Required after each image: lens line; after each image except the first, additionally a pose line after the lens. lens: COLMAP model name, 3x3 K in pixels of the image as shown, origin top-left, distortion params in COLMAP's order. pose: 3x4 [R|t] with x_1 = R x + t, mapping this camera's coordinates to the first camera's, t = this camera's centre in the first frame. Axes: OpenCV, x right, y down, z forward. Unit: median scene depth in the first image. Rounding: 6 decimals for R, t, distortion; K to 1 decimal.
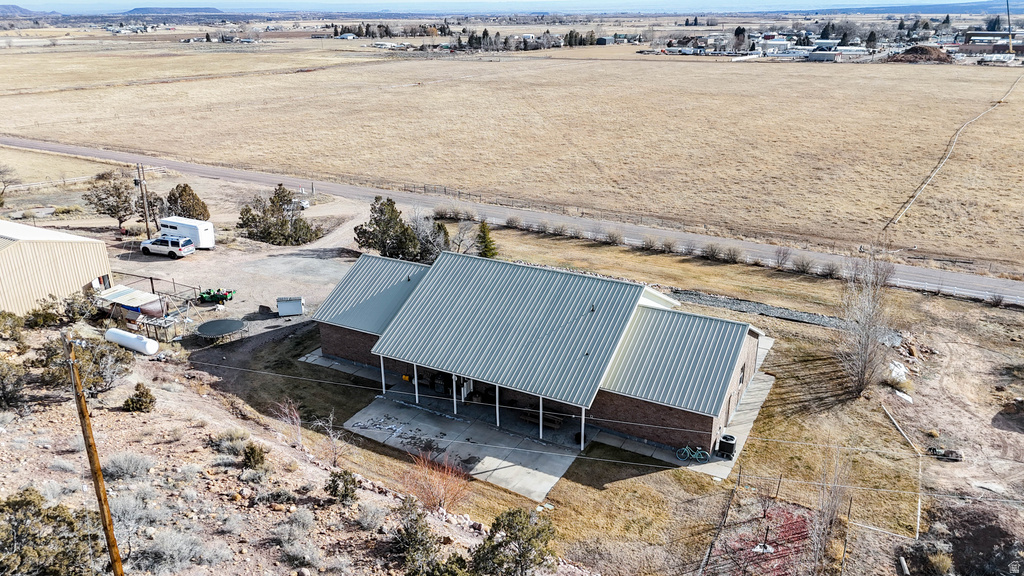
lens RADIAL K [[745.4, 0, 510.6], [0, 745.4, 293.1], [0, 0, 1]] dist [0.071865, -0.066001]
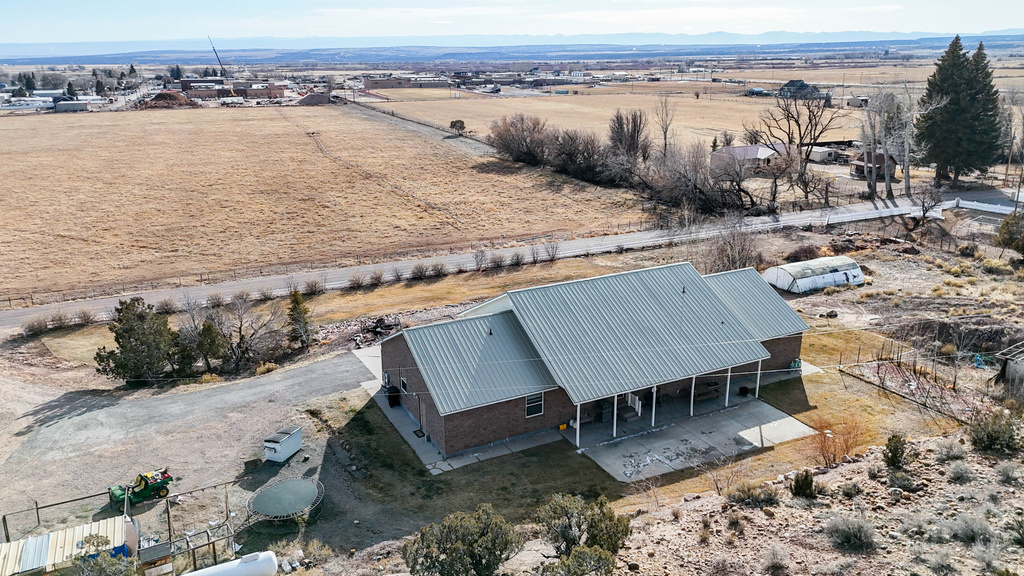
lens RADIAL K [[745.4, 0, 510.6], [0, 745.4, 293.1], [0, 0, 1]] dist [0.071865, -0.066001]
pose [[0.556351, -0.253863, 0.791219, -0.713699], [0.301167, 0.949051, 0.092736, -0.121965], [-0.774450, 0.186696, 0.604460, 0.384763]]
